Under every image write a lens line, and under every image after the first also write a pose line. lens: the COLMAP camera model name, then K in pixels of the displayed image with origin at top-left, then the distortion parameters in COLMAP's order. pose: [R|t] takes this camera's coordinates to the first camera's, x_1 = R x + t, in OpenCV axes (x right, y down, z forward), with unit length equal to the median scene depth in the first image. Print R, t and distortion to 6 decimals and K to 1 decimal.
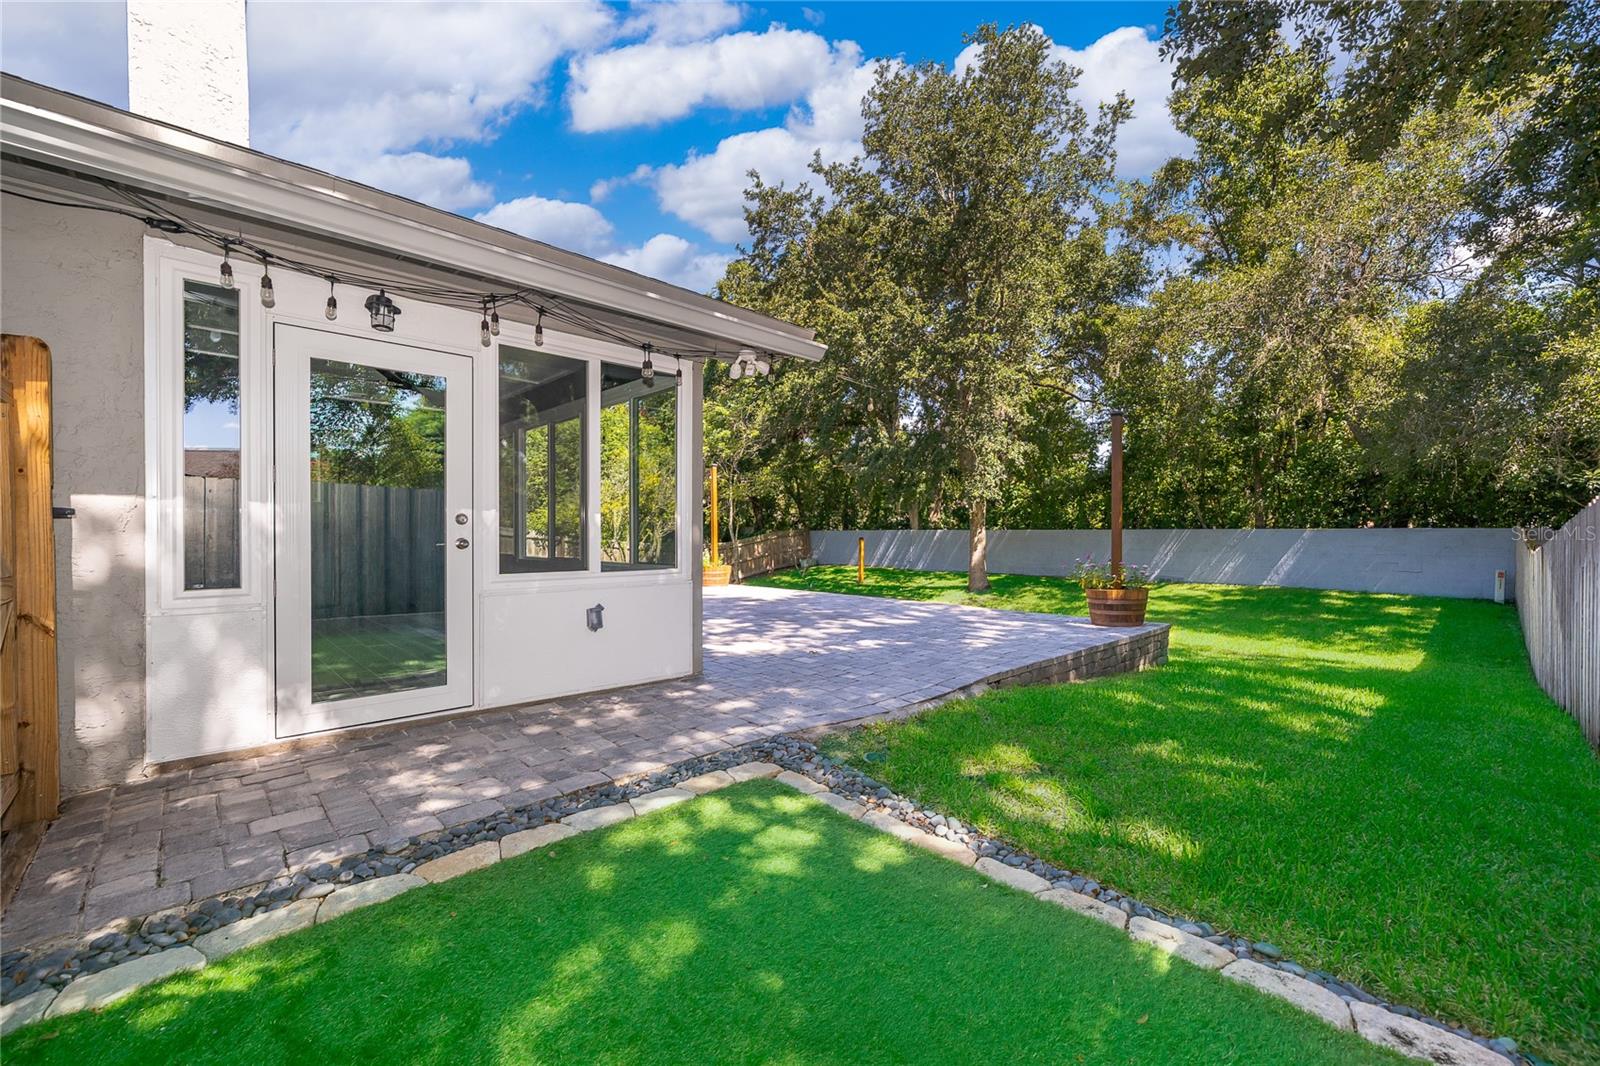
lens RADIAL K [[659.3, 0, 800.0], [0, 659.3, 533.0], [0, 0, 1]] dist [-0.001868, 0.000414]
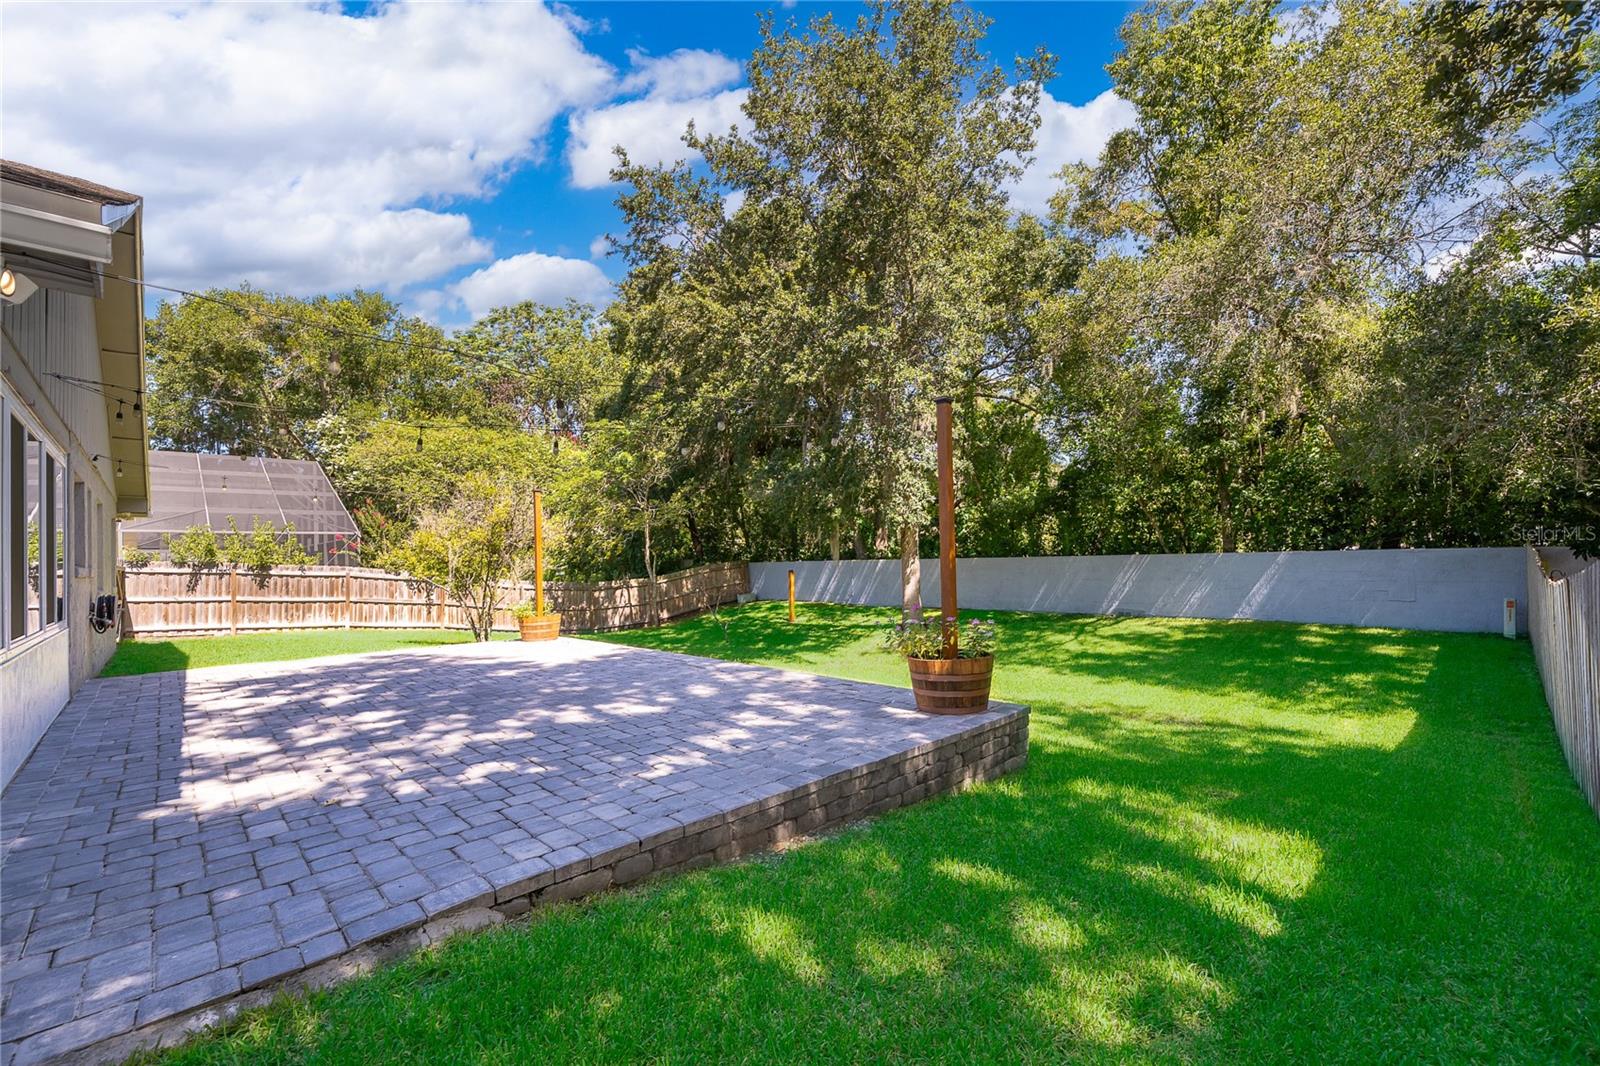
lens RADIAL K [[666.5, 0, 807.0], [0, 666.5, 544.8], [0, 0, 1]] dist [-0.000019, -0.000403]
pose [[0.999761, -0.020898, 0.006368, 0.158221], [0.021045, 0.999488, -0.024100, -0.007883], [-0.005861, 0.024228, 0.999689, 0.148350]]
